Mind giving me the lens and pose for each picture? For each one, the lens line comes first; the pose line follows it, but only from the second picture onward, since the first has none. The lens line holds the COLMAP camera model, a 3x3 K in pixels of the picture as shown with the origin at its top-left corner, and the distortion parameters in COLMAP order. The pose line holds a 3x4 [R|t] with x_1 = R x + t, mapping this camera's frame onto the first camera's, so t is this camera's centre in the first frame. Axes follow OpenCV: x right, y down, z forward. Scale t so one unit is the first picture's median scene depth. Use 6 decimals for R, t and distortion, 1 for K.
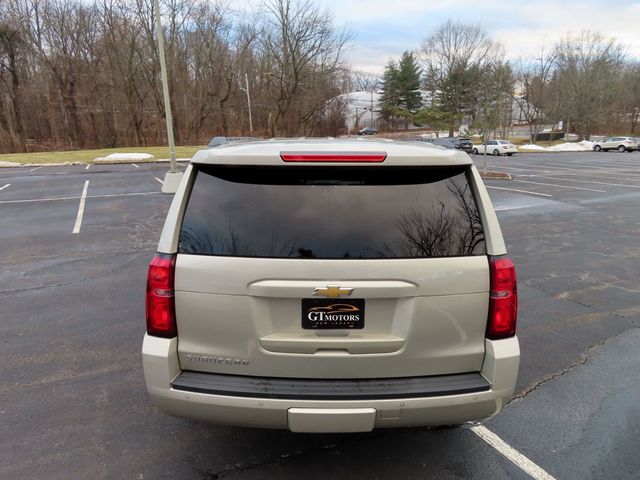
lens RADIAL K [[451.4, 0, 316.5], [0, 451.4, 239.0], [0, 0, 1]] dist [-0.007446, 0.002999]
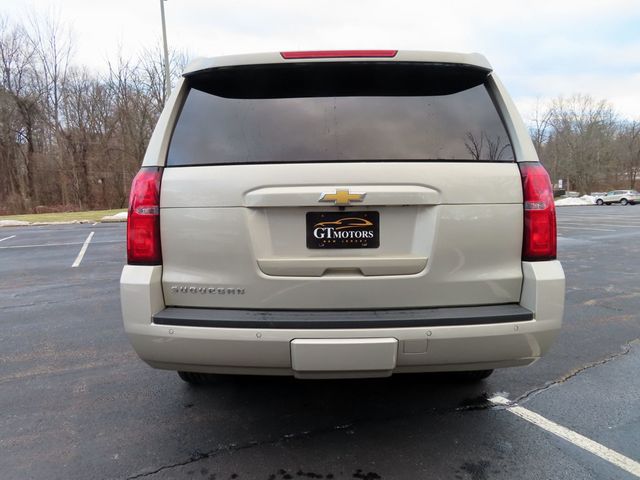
lens RADIAL K [[451.4, 0, 316.5], [0, 451.4, 239.0], [0, 0, 1]] dist [-0.007446, 0.002999]
pose [[0.999797, -0.016901, -0.010939, -0.003358], [0.015225, 0.990253, -0.138449, 0.250386], [0.013172, 0.138254, 0.990309, 0.125577]]
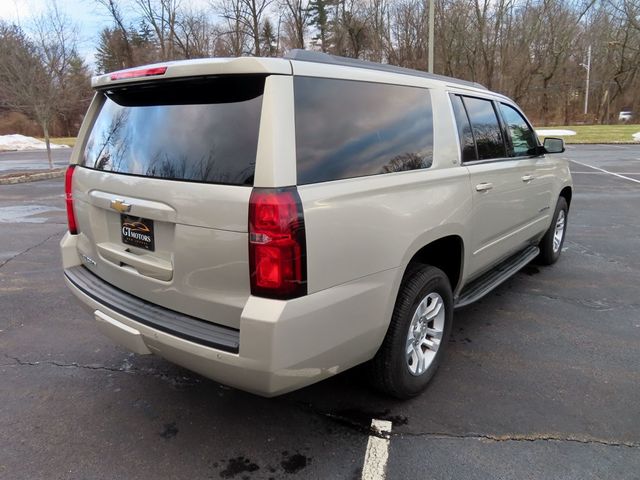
lens RADIAL K [[454.1, 0, 321.2], [0, 454.1, 245.6], [0, 0, 1]] dist [-0.007063, 0.000409]
pose [[0.780586, 0.160559, -0.604075, 0.812276], [-0.134817, 0.986945, 0.088113, 0.043155], [0.610336, 0.012660, 0.792042, 0.374684]]
